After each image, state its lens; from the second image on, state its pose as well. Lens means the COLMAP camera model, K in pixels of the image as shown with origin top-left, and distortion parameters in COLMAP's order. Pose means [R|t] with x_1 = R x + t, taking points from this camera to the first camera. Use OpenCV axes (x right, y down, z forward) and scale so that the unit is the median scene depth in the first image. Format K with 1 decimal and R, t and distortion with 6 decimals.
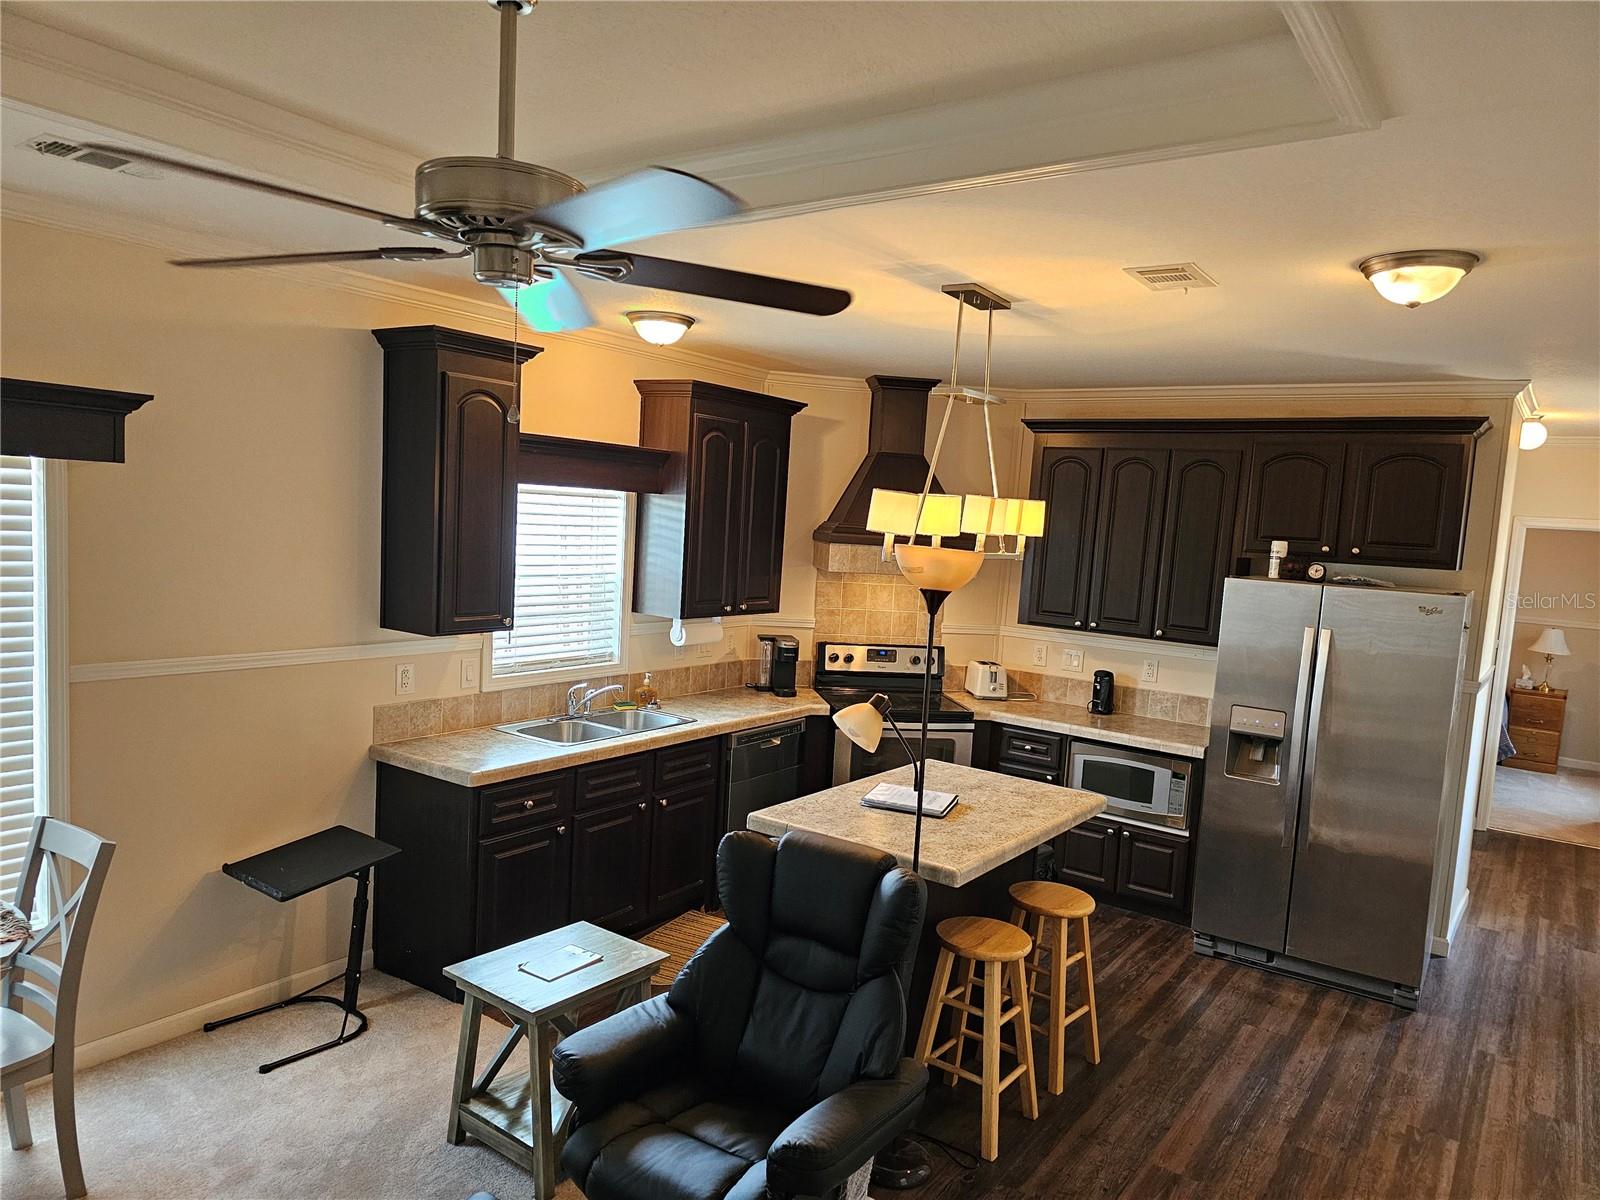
lens RADIAL K [[1050.8, 0, 806.4], [0, 1050.8, 614.2], [0, 0, 1]] dist [0.038293, -0.039314]
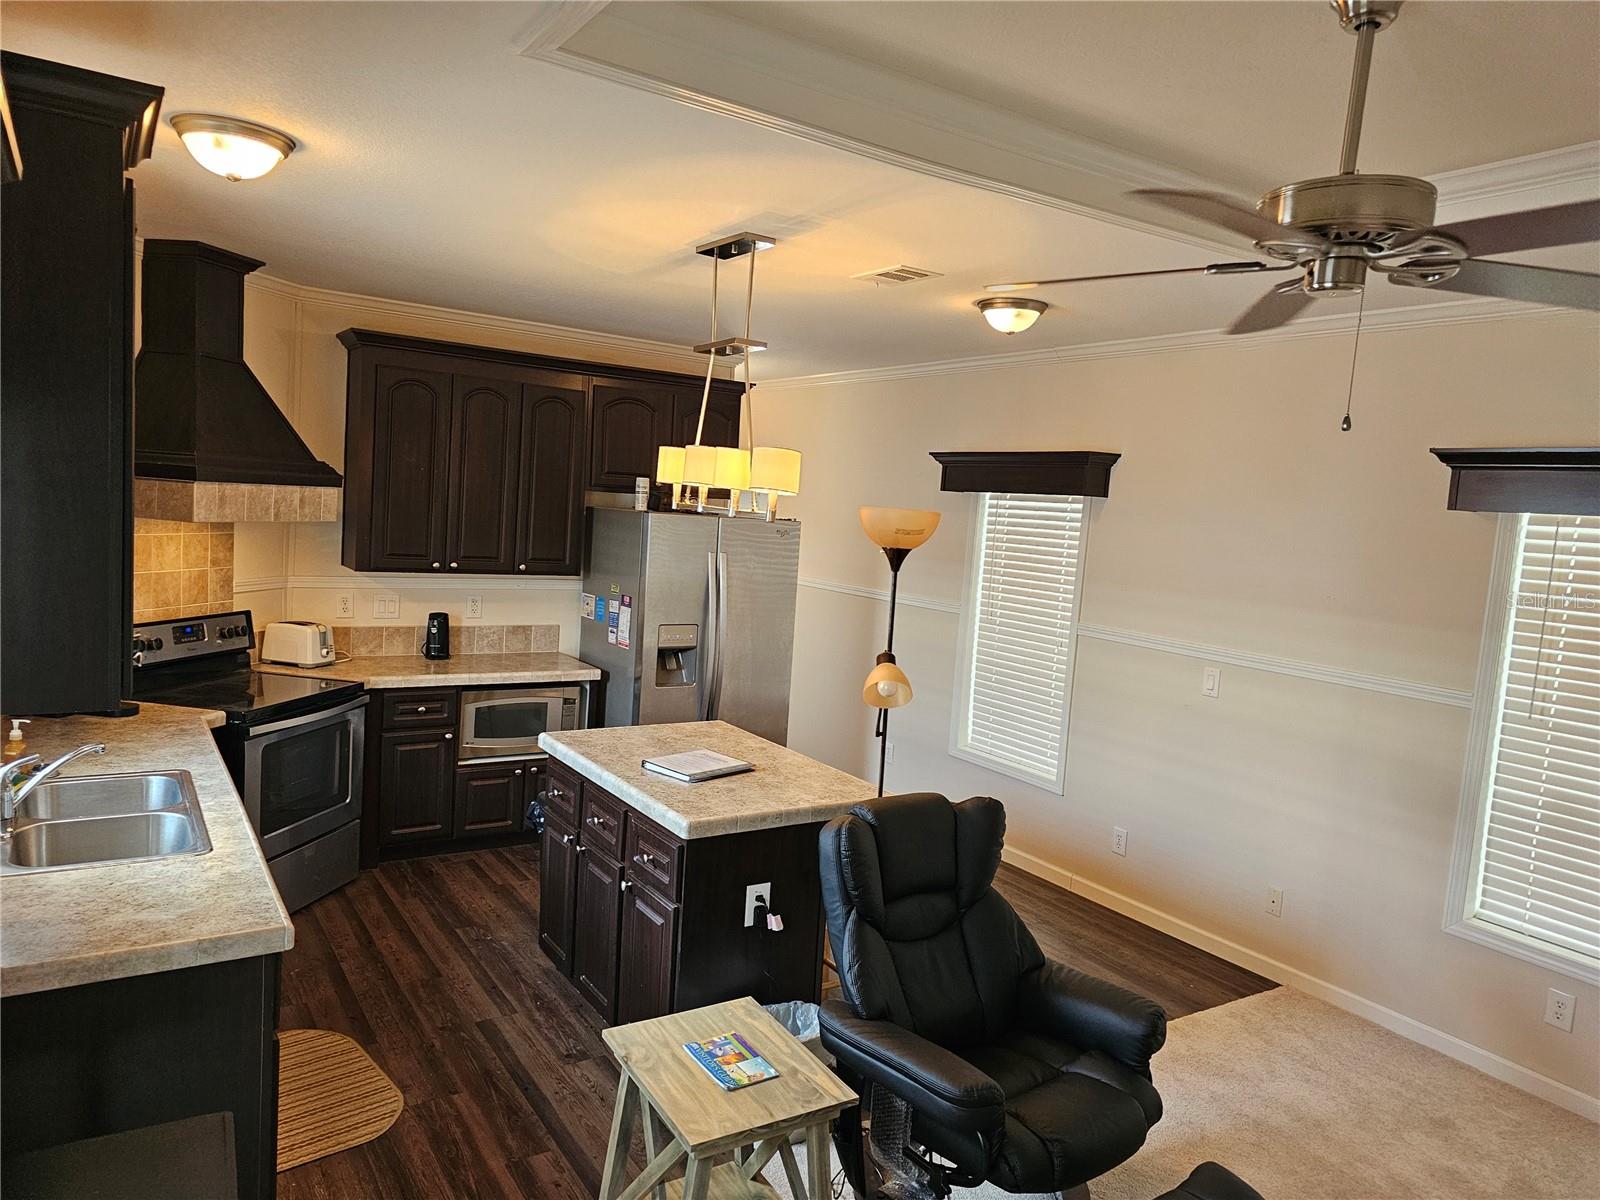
lens RADIAL K [[1076.6, 0, 804.2], [0, 1076.6, 624.9], [0, 0, 1]] dist [0.020090, -0.003134]
pose [[0.372864, -0.141410, 0.917047, -0.537515], [0.045343, 0.989915, 0.134210, -0.055861], [-0.926777, -0.008460, 0.375516, 0.386319]]
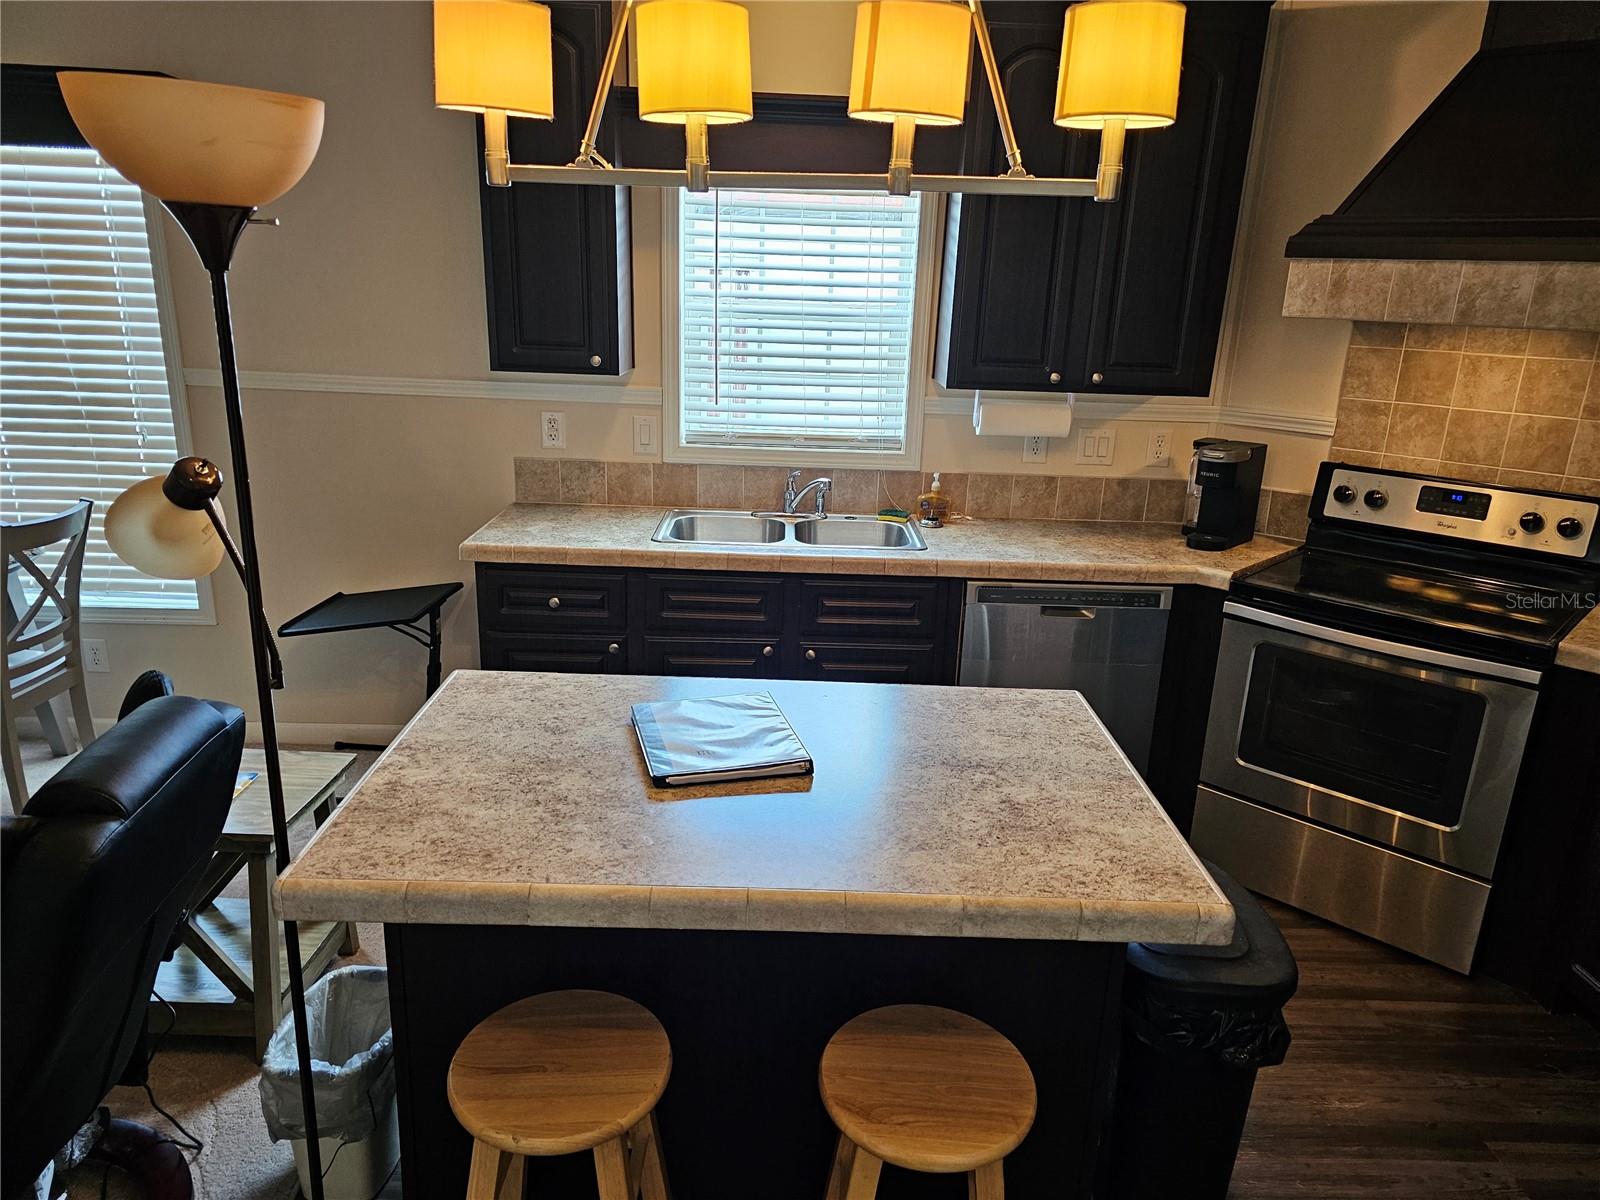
lens RADIAL K [[1067.5, 0, 818.5], [0, 1067.5, 615.2], [0, 0, 1]] dist [0.057446, -0.042781]
pose [[0.603720, 0.204663, -0.770477, 0.349616], [-0.078650, 0.977060, 0.197911, 0.016410], [0.793307, -0.058885, 0.605968, 0.531306]]
